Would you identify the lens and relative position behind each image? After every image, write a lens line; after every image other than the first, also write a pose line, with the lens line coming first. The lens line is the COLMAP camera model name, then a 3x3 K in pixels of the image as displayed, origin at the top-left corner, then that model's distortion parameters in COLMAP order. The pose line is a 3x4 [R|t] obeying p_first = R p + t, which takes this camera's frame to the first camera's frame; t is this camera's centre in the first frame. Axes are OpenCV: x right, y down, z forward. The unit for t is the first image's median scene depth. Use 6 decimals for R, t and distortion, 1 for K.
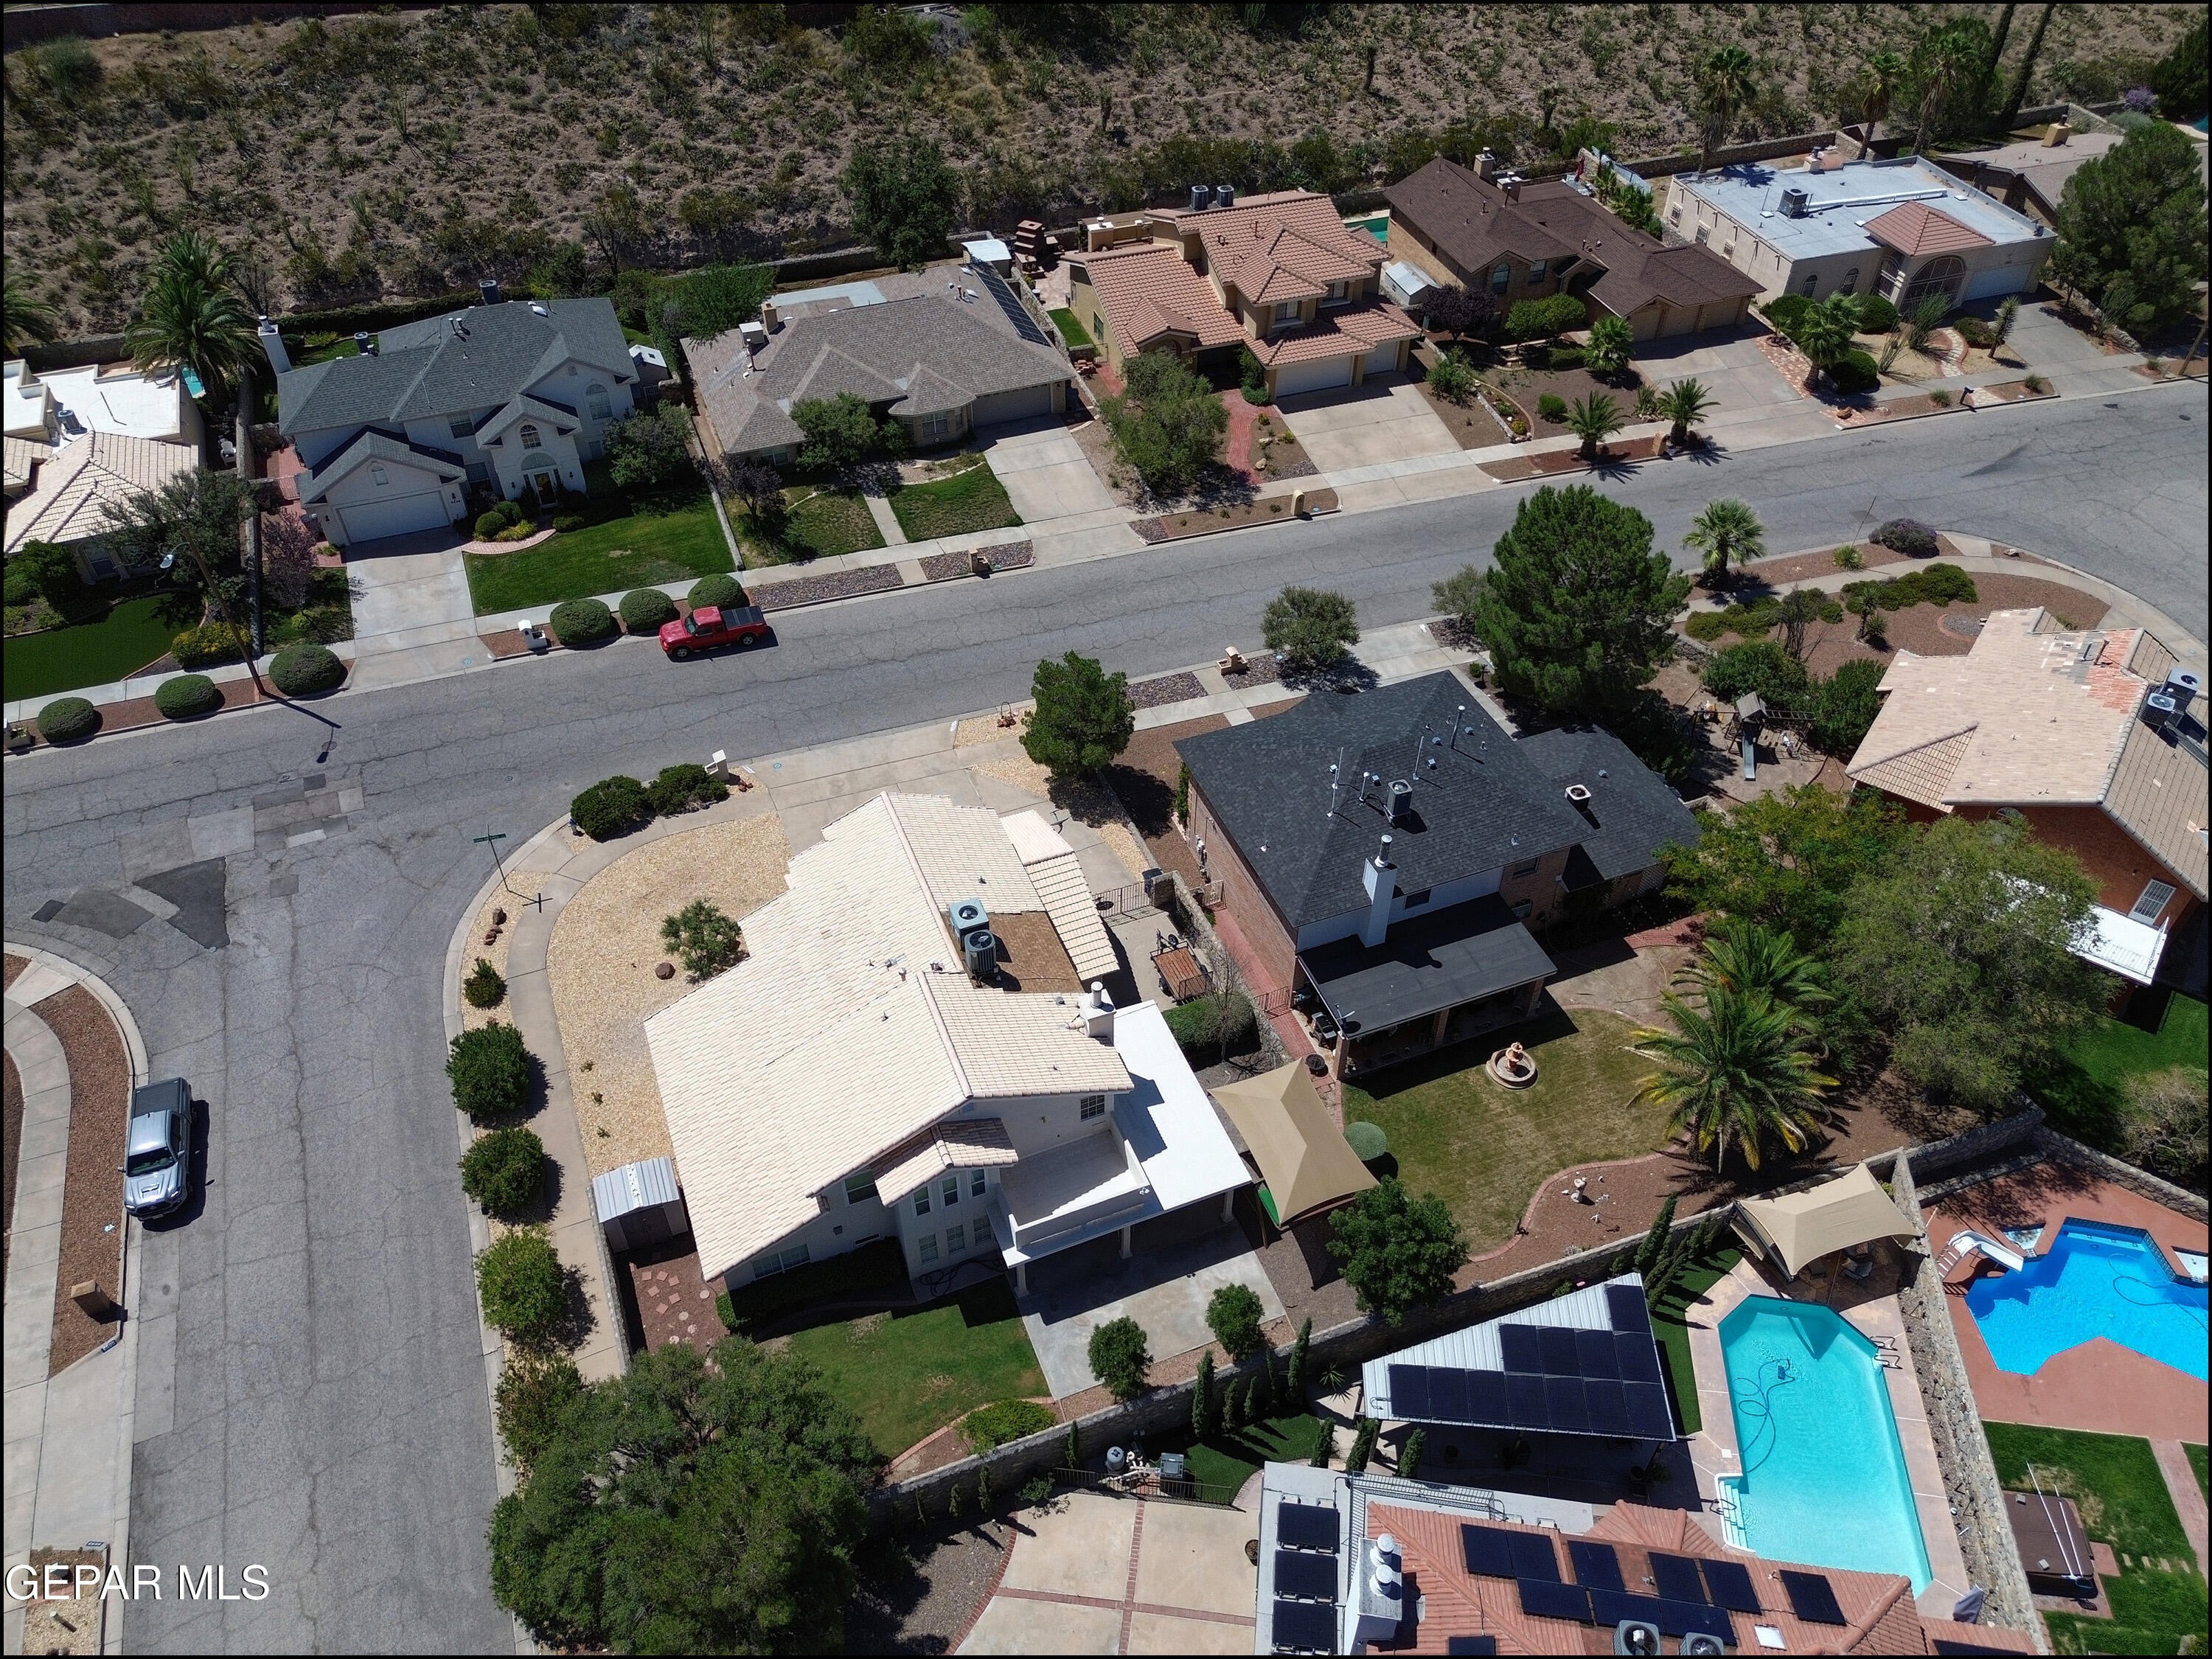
lens RADIAL K [[1569.2, 0, 1110.9], [0, 1569.2, 825.4], [0, 0, 1]] dist [0.067203, -0.061731]
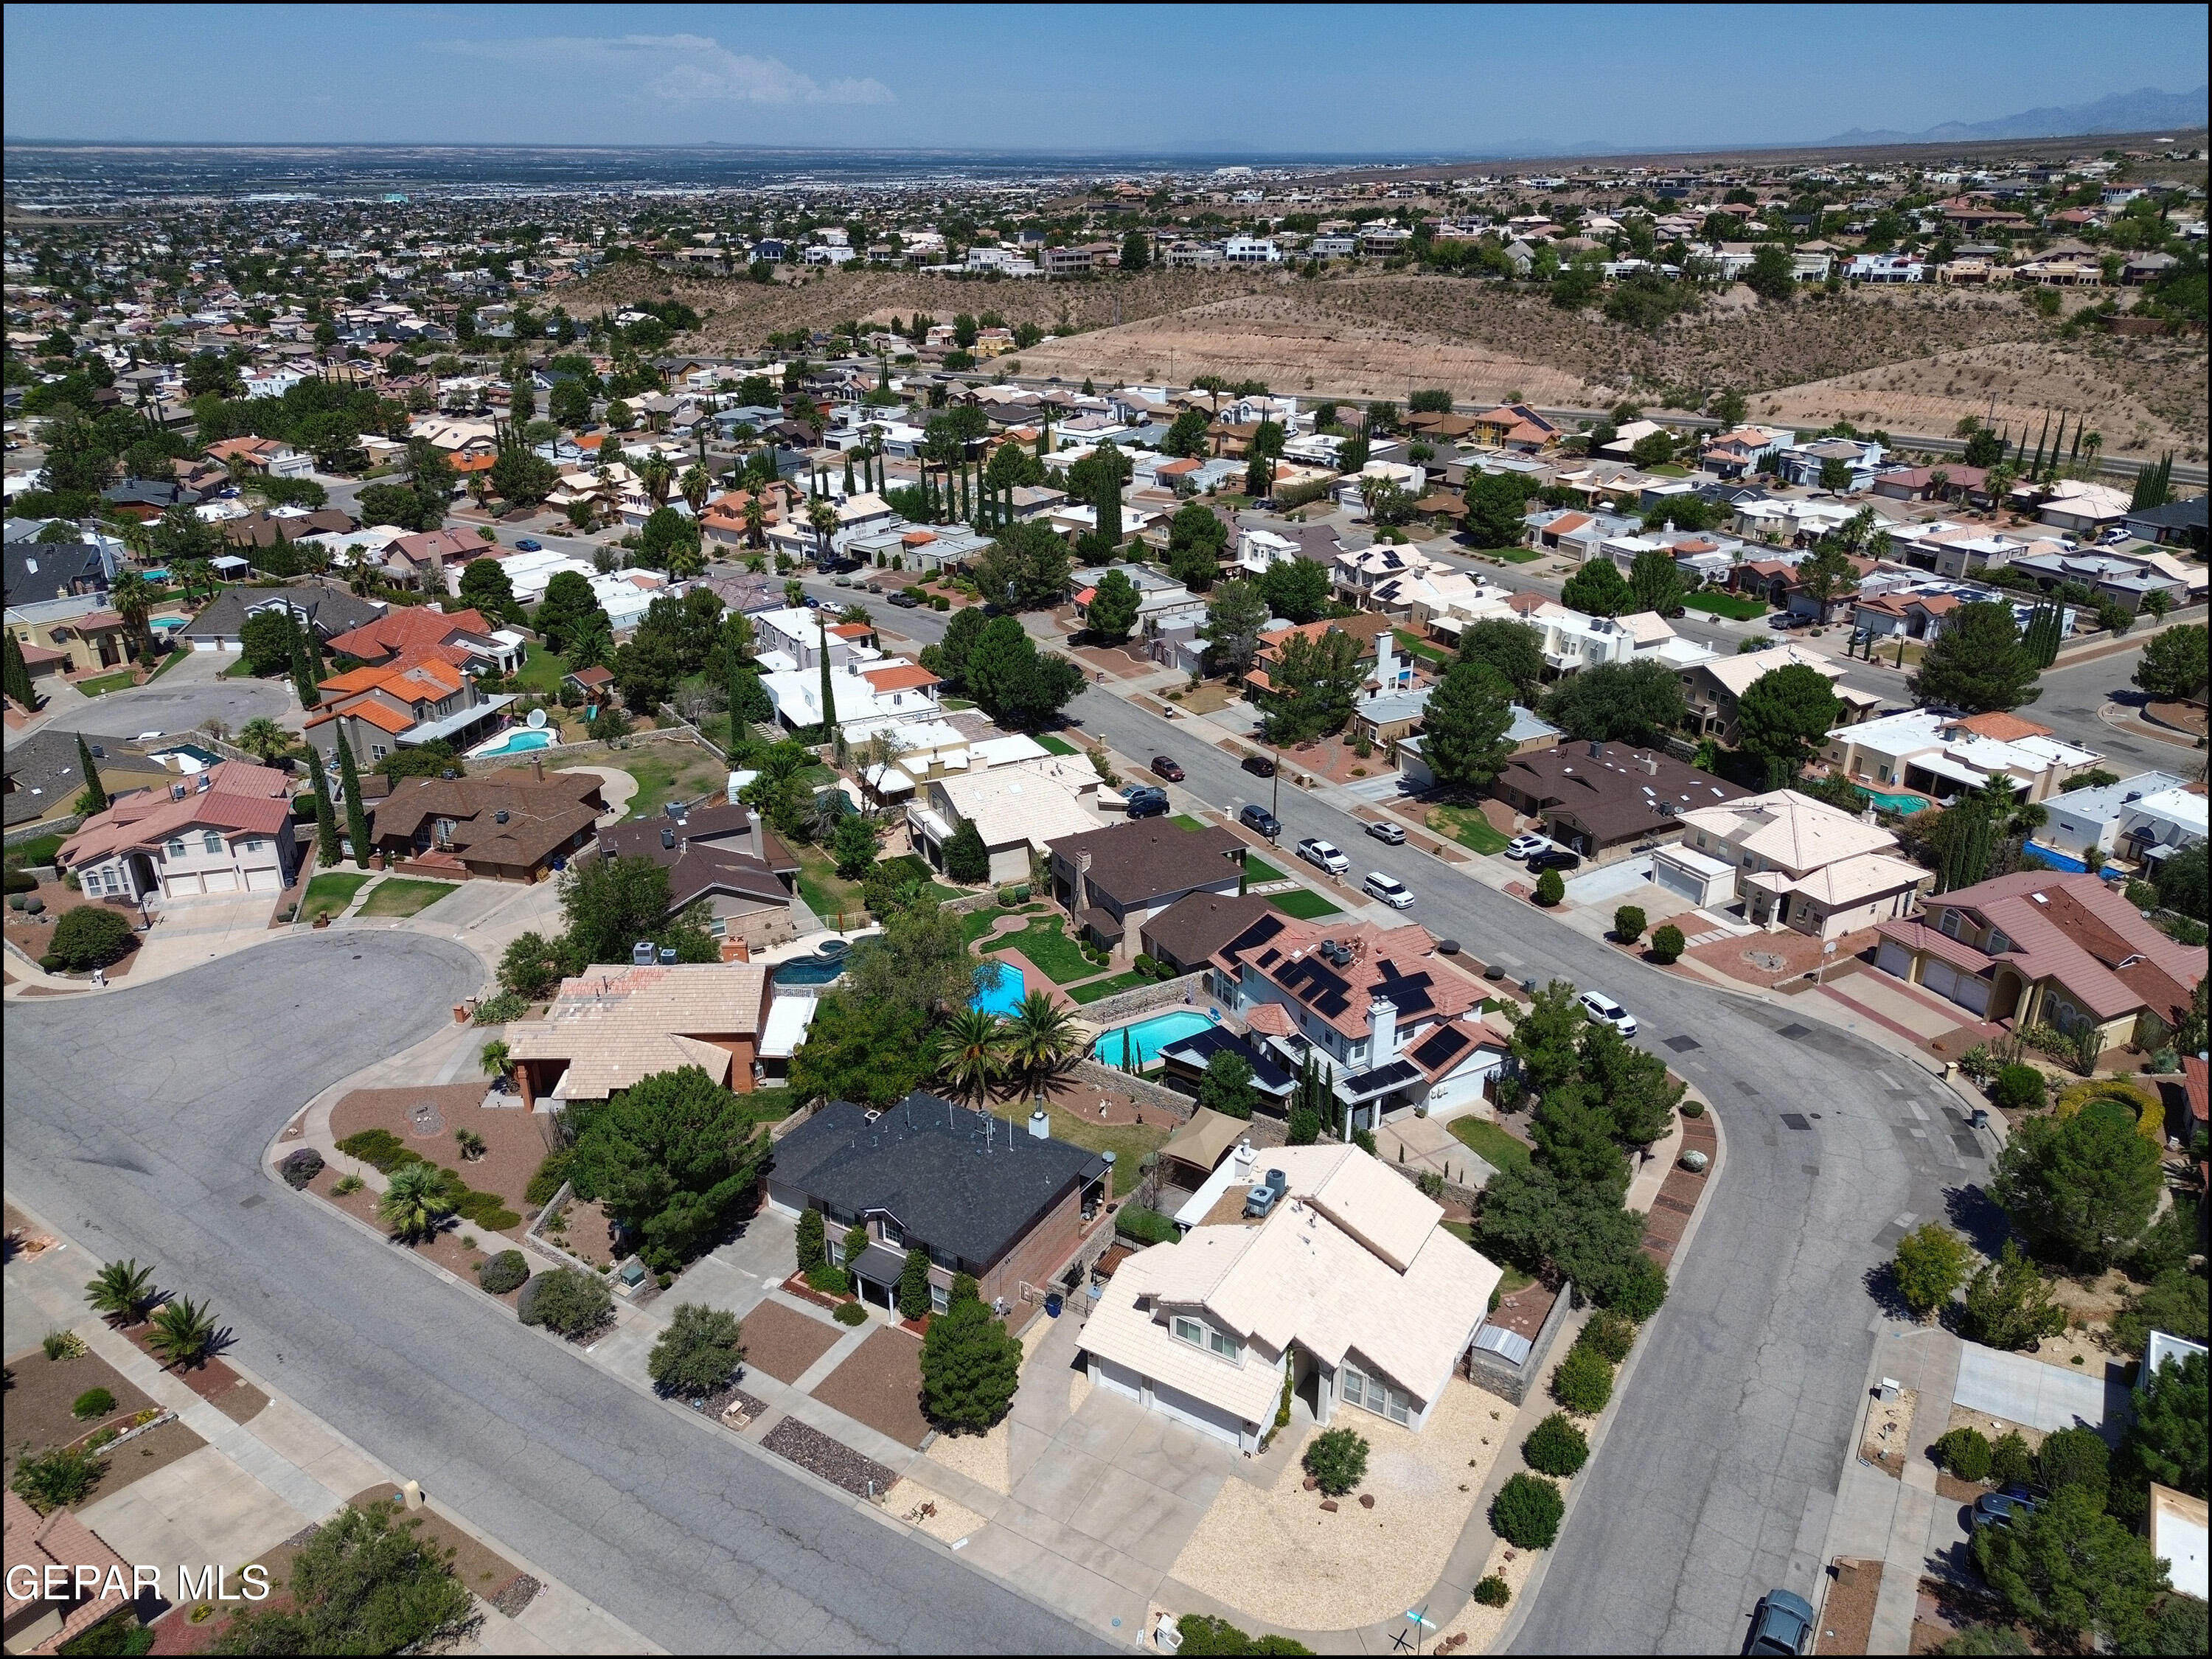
lens RADIAL K [[1569.2, 0, 1110.9], [0, 1569.2, 825.4], [0, 0, 1]] dist [0.067203, -0.061731]
pose [[-0.601074, -0.320320, 0.732192, -0.652804], [0.548169, 0.501442, 0.669377, -0.794397], [-0.581567, 0.803710, -0.125814, 0.633816]]
